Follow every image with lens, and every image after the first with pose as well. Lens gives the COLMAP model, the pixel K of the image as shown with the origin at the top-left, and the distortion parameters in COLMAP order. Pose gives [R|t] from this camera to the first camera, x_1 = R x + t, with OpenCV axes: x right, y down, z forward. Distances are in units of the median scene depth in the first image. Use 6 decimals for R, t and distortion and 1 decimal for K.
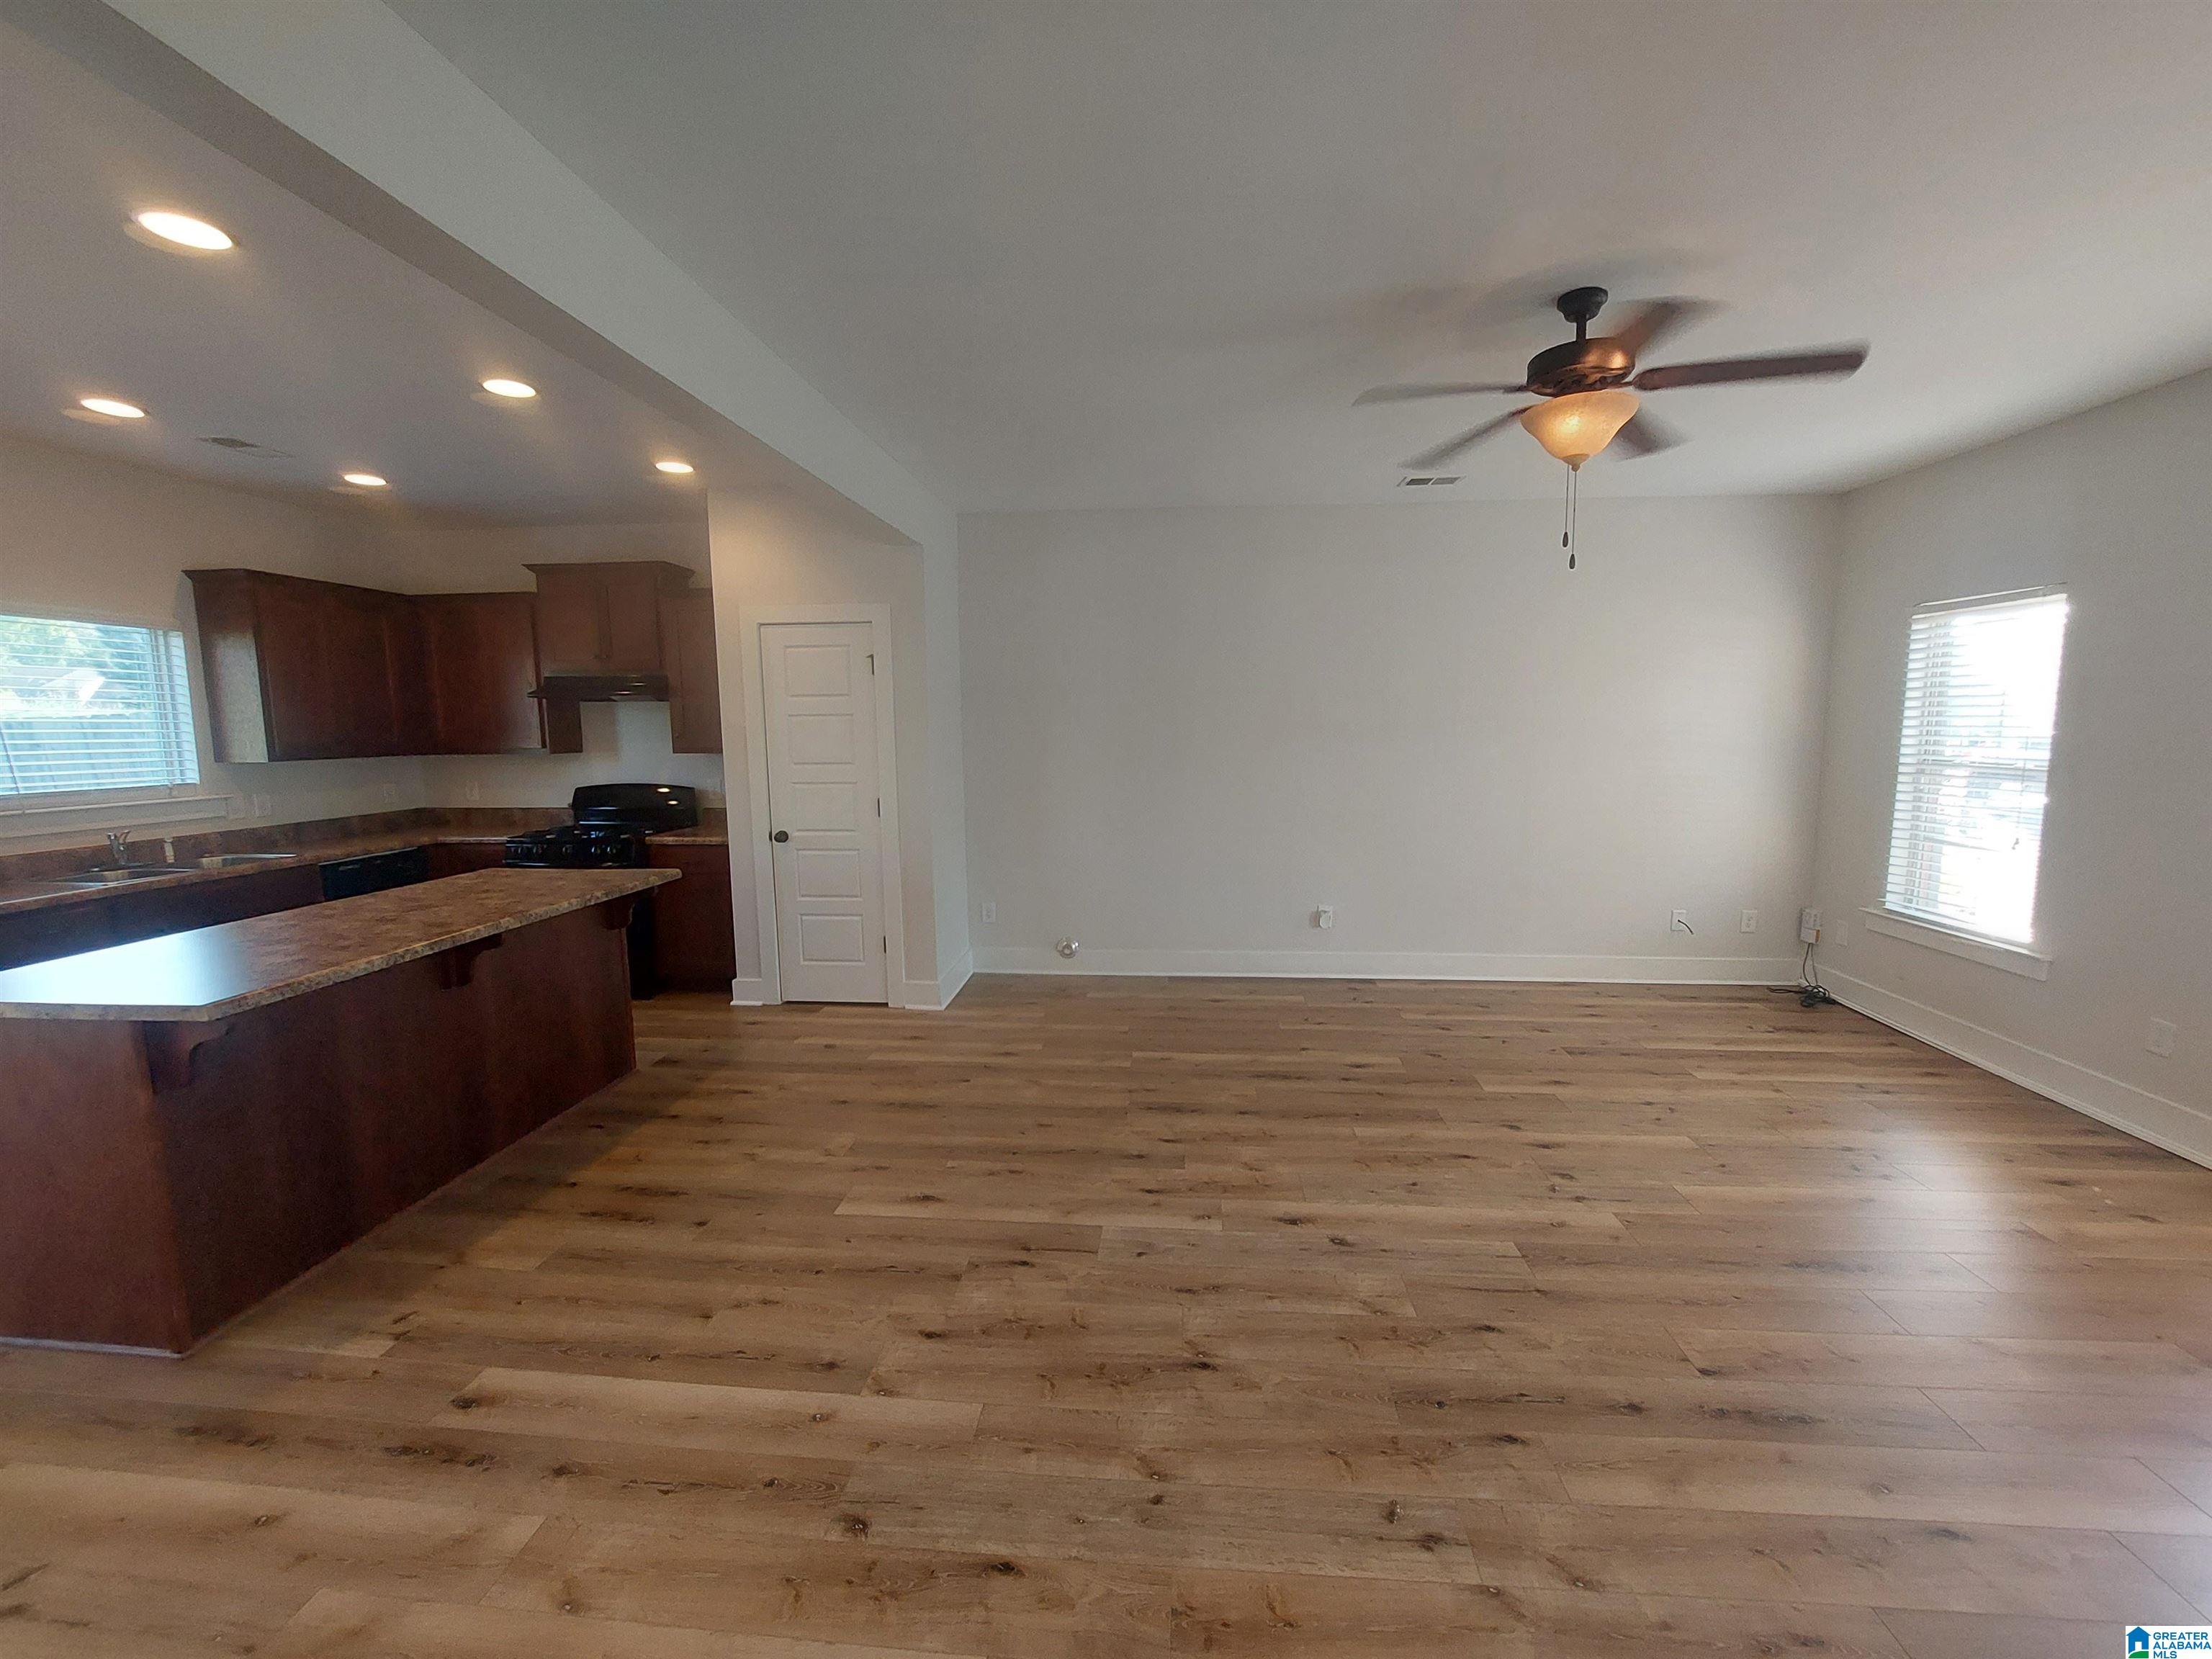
lens RADIAL K [[885.6, 0, 1116.1], [0, 885.6, 834.4], [0, 0, 1]] dist [-0.018688, -0.000424]
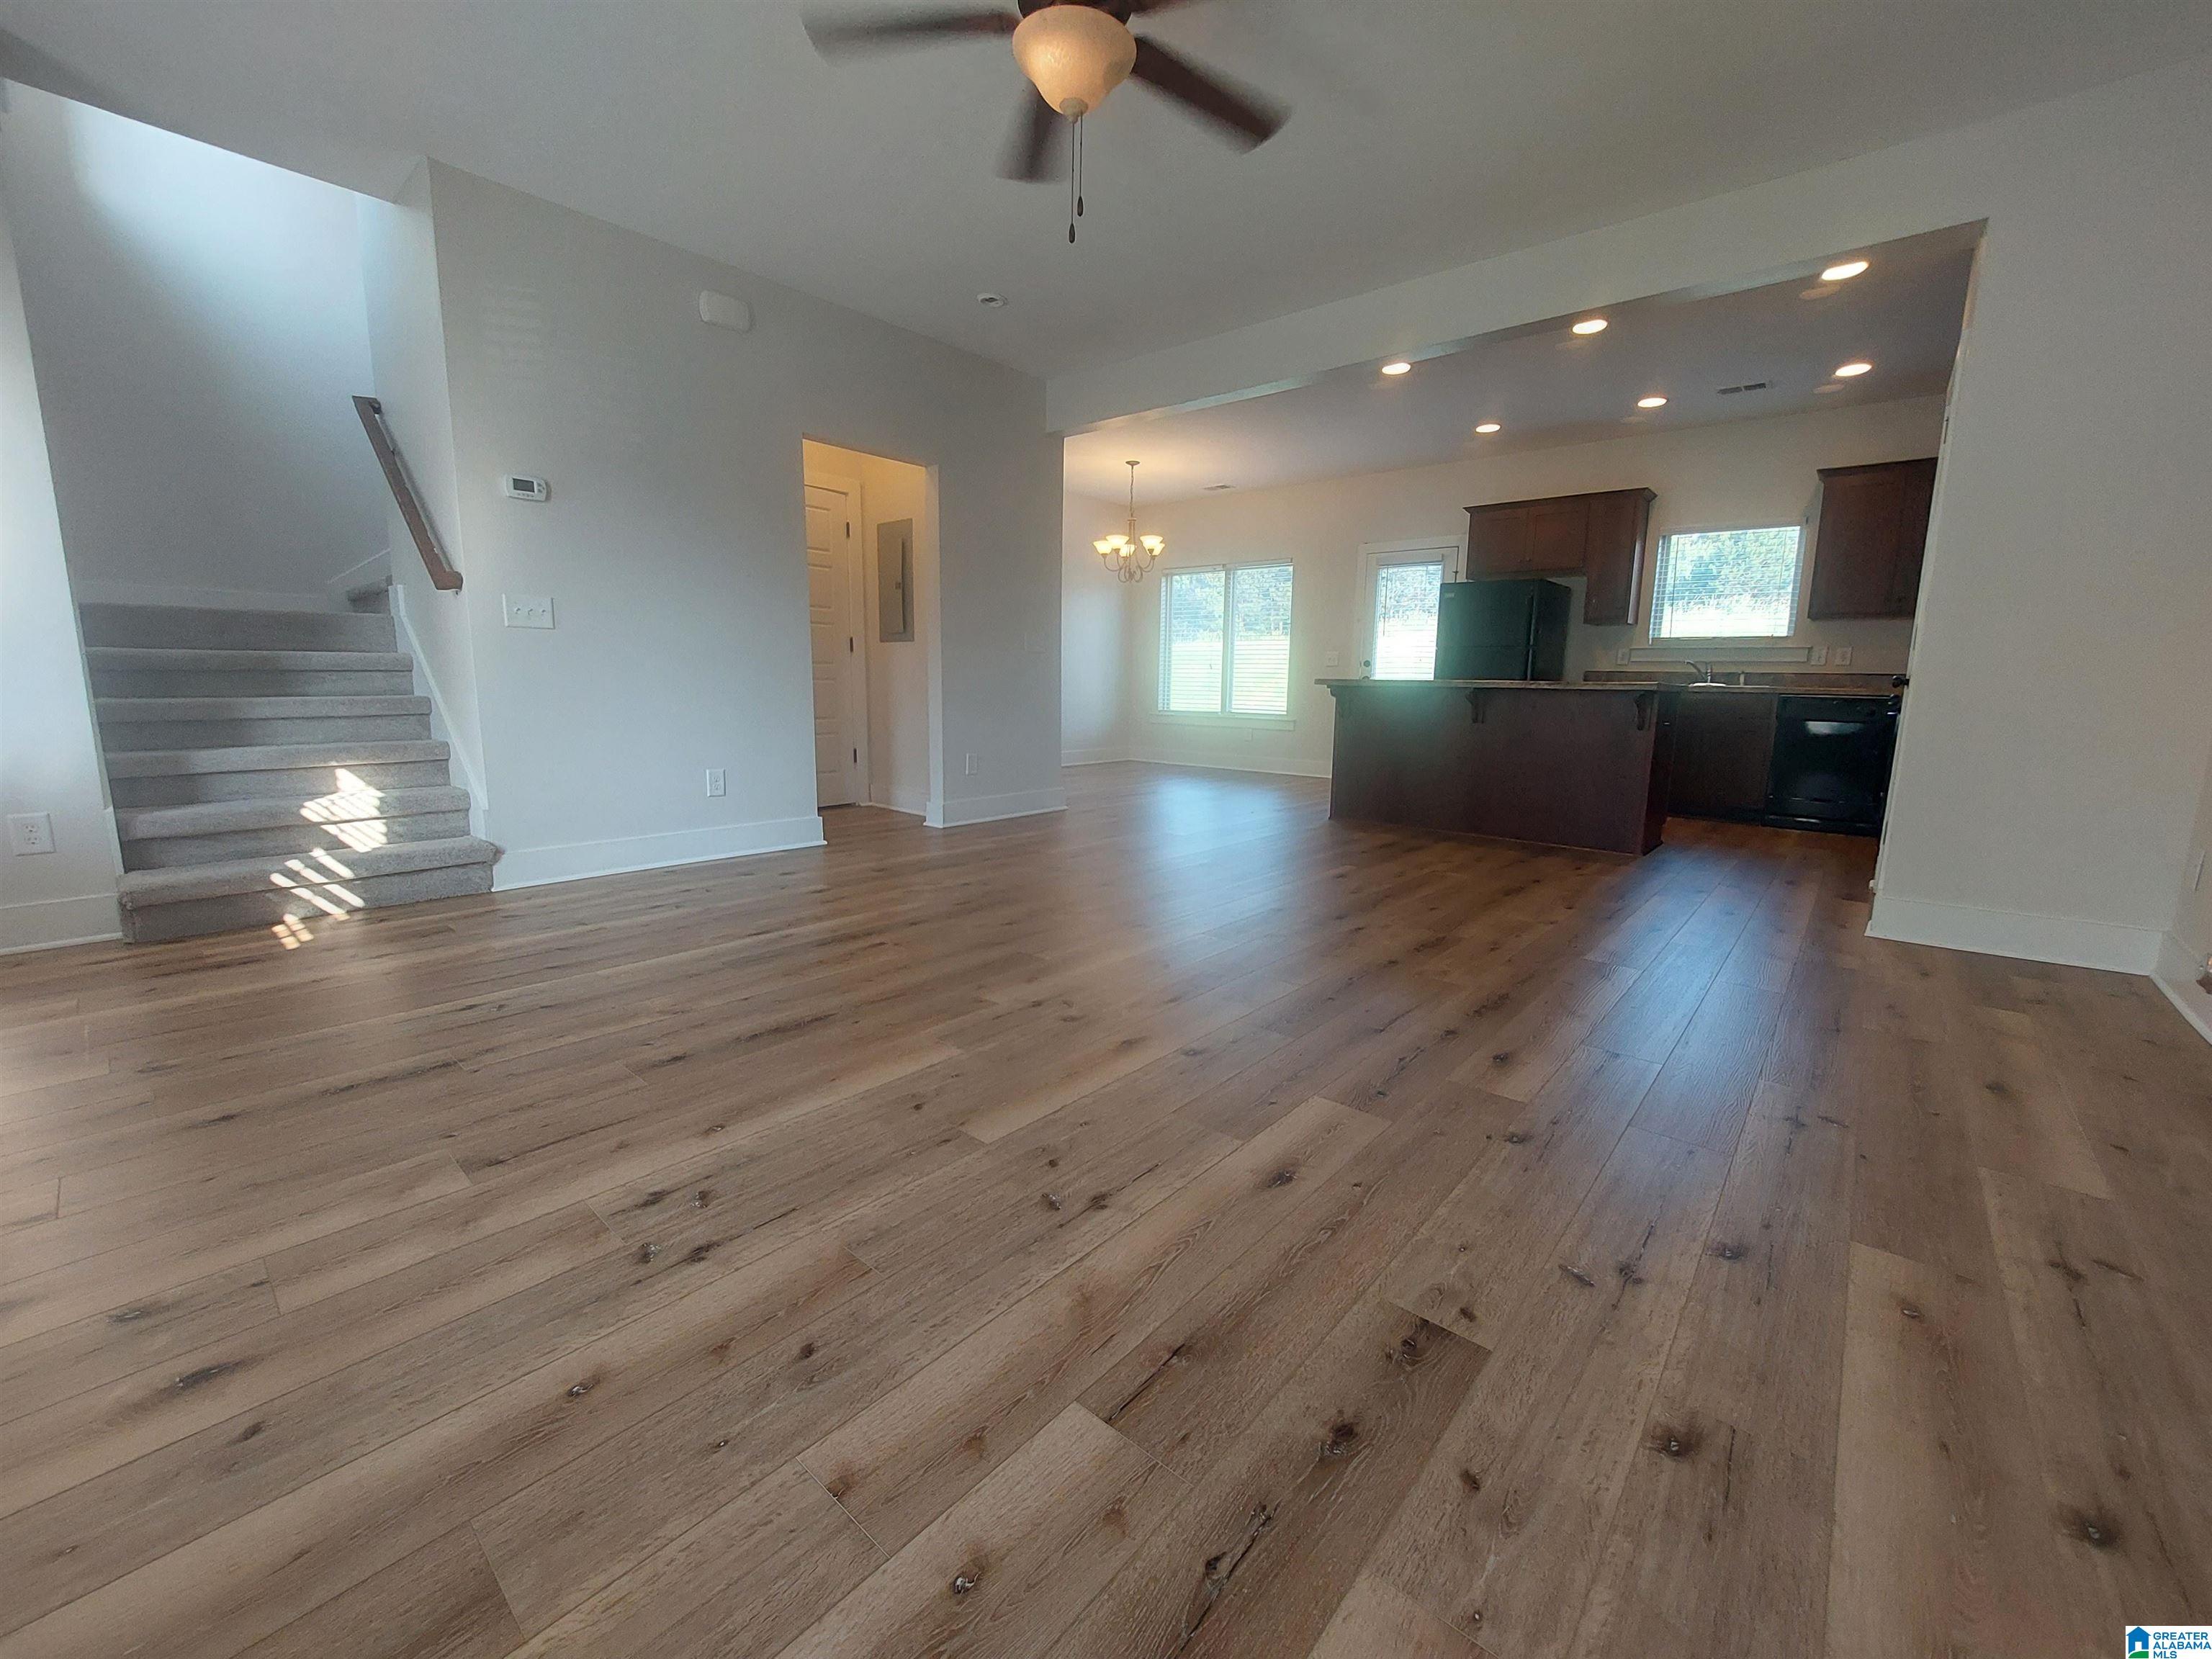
lens RADIAL K [[885.6, 0, 1116.1], [0, 885.6, 834.4], [0, 0, 1]] dist [-0.018688, -0.000424]
pose [[-0.588666, 0.135259, -0.796981, 0.902810], [-0.111452, 0.962908, 0.245739, 0.027195], [0.800657, 0.233483, -0.551756, 1.180429]]
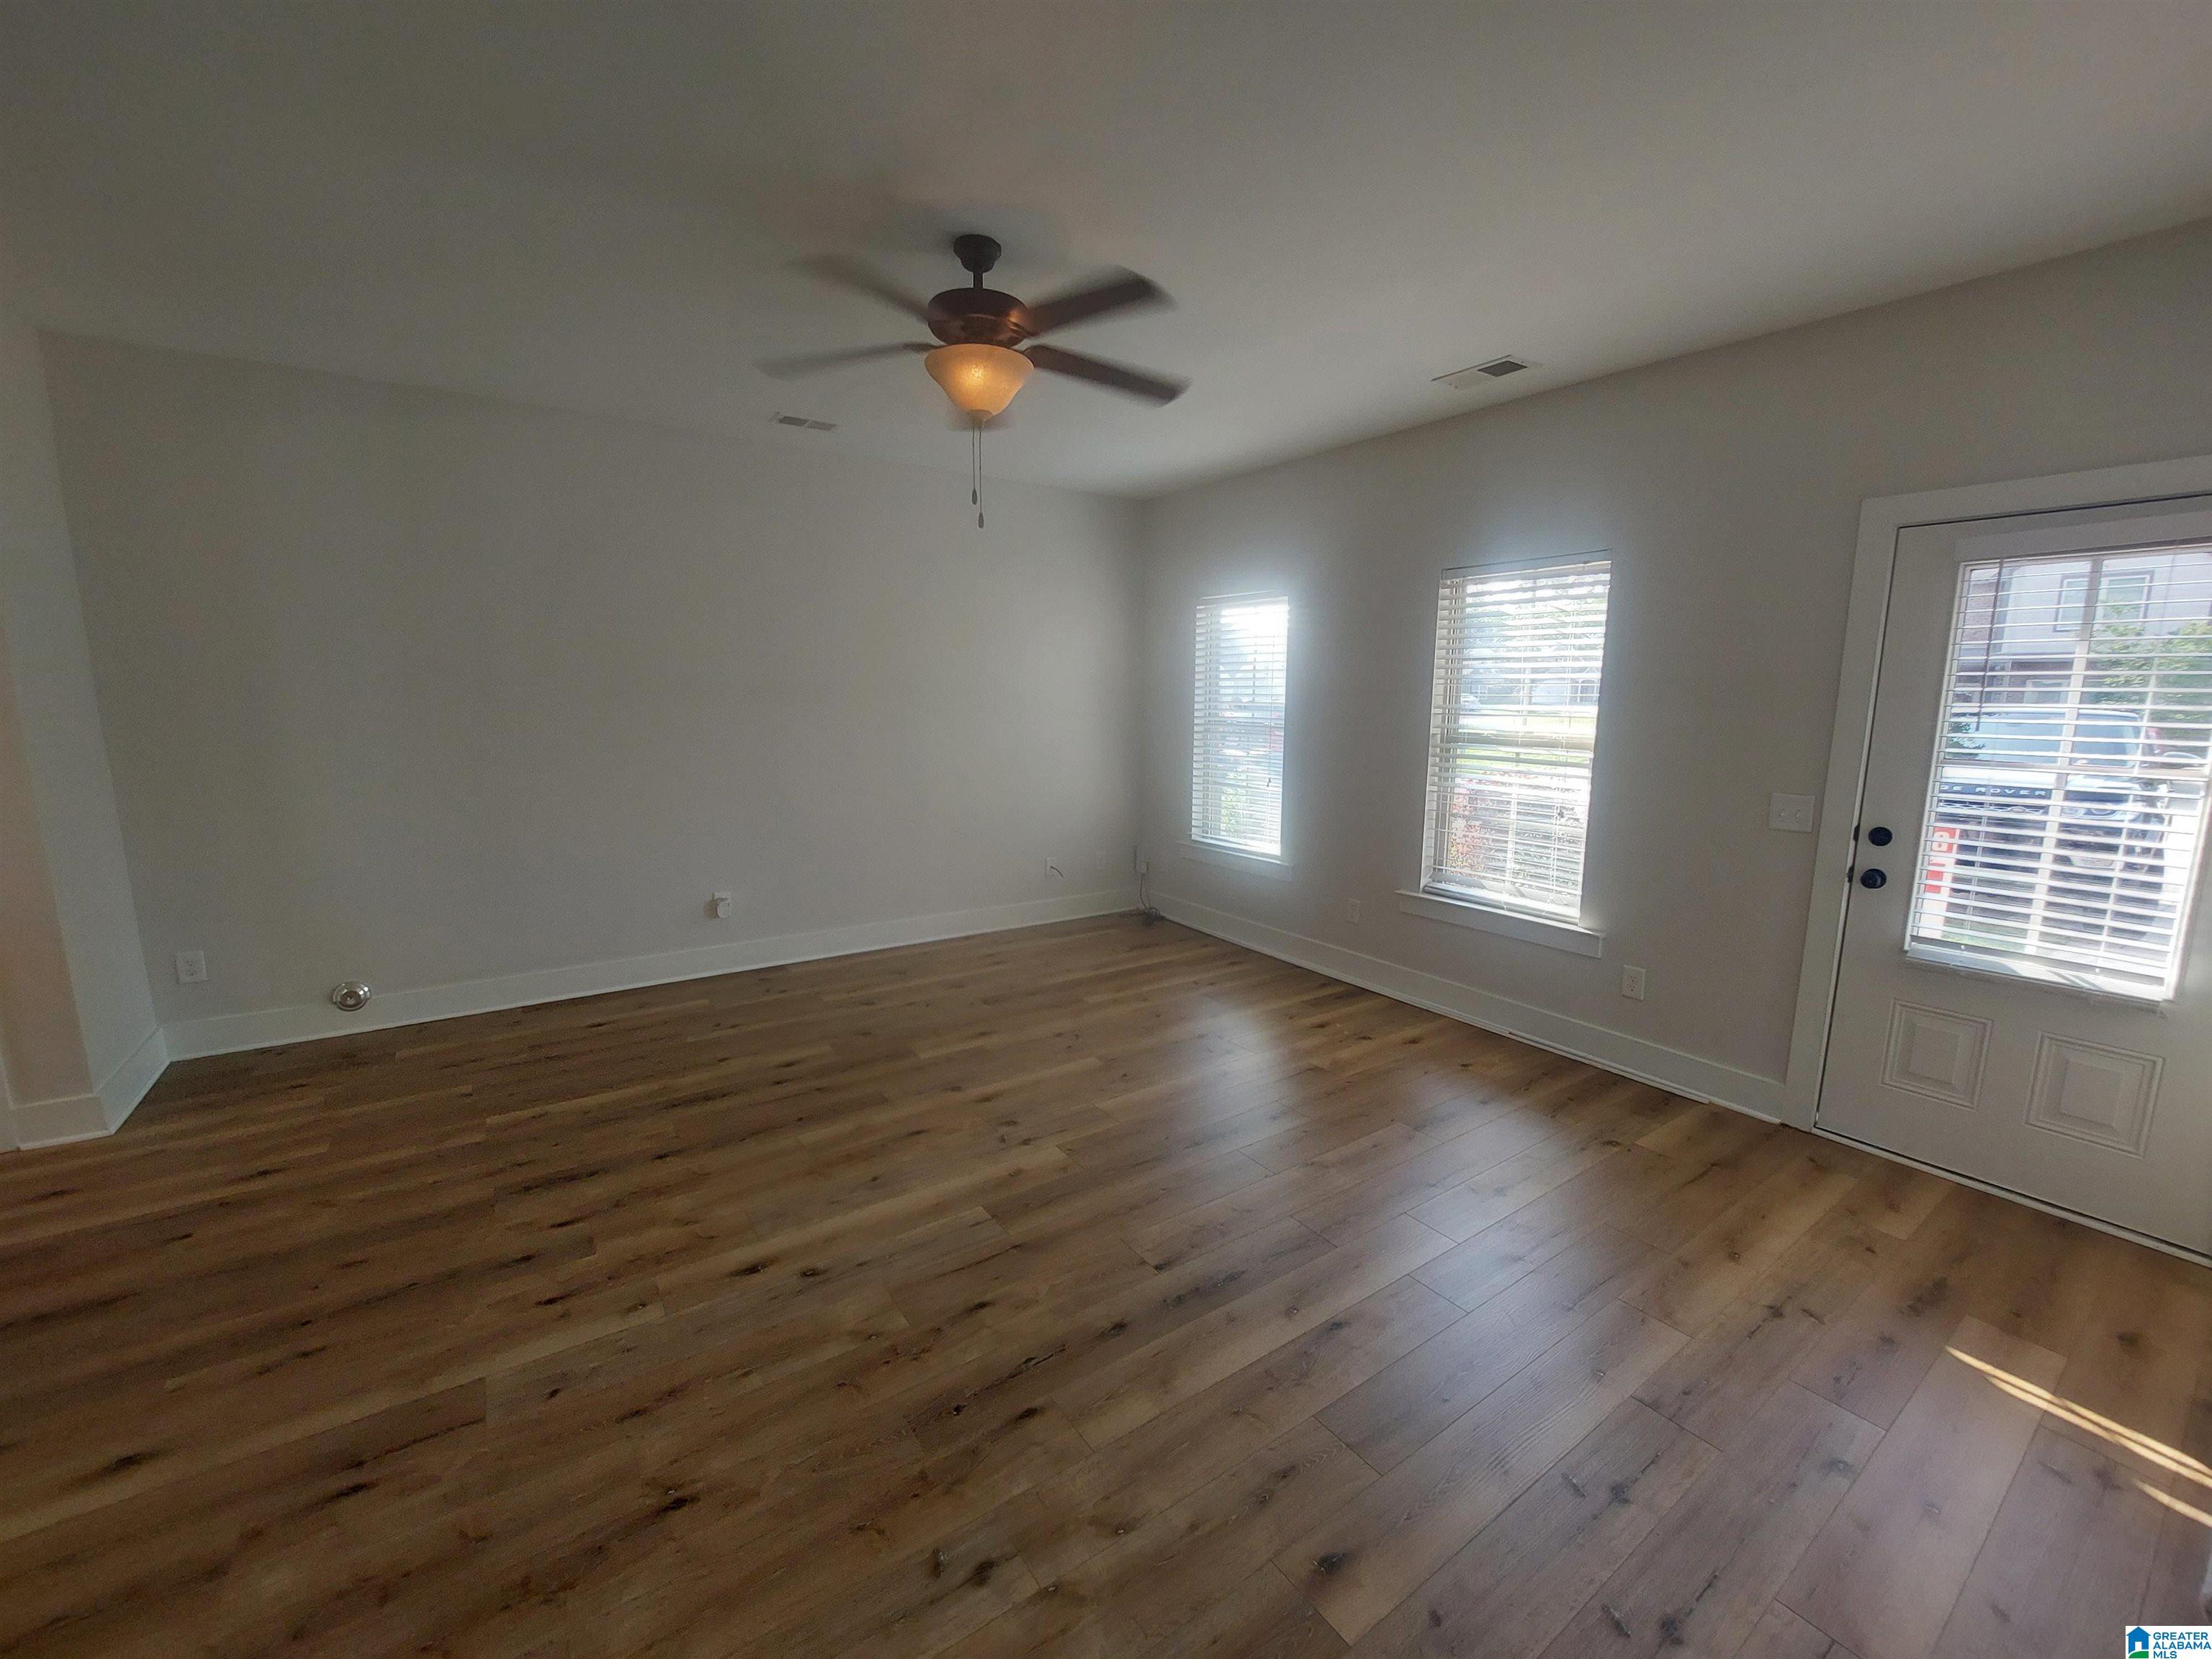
lens RADIAL K [[888.7, 0, 1115.1], [0, 888.7, 841.2], [0, 0, 1]] dist [-0.018851, 0.002255]
pose [[0.770106, -0.091589, 0.631307, -0.022553], [0.064989, 0.995755, 0.065185, -0.004849], [-0.634597, -0.009171, 0.772789, 0.091154]]
